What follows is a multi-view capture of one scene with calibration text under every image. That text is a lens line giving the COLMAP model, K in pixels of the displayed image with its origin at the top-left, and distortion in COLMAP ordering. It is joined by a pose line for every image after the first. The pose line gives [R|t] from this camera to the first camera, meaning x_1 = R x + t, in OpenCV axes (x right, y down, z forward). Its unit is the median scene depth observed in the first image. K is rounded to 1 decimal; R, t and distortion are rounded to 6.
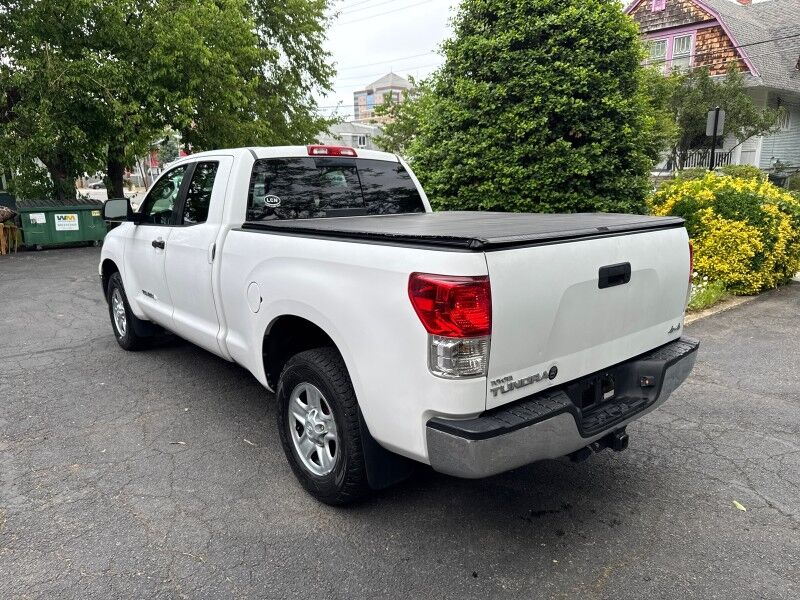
lens RADIAL K [[572.3, 0, 402.8], [0, 572.3, 300.0], [0, 0, 1]] dist [0.030820, -0.036402]
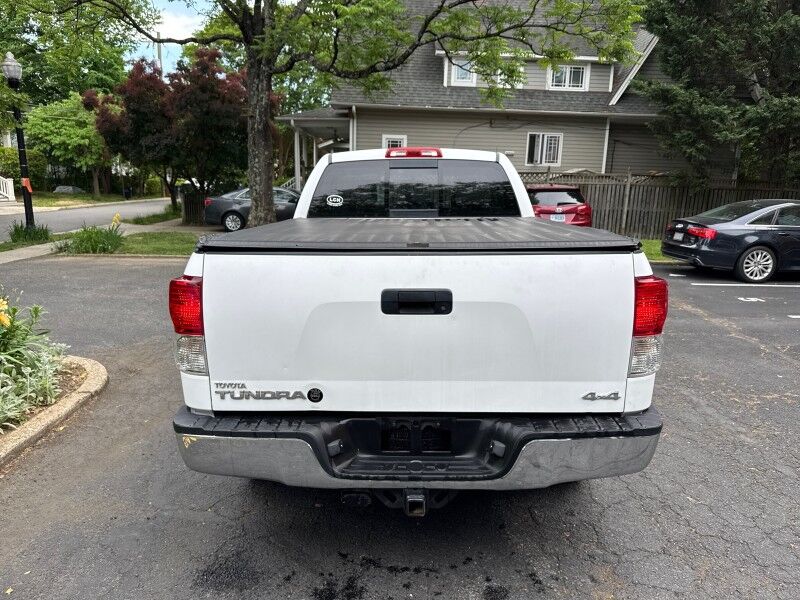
lens RADIAL K [[572.3, 0, 402.8], [0, 572.3, 300.0], [0, 0, 1]] dist [0.030820, -0.036402]
pose [[0.754924, 0.139887, -0.640719, 0.885547], [-0.136215, 0.989126, 0.055458, -0.089849], [0.641510, 0.045409, 0.765770, 0.362765]]
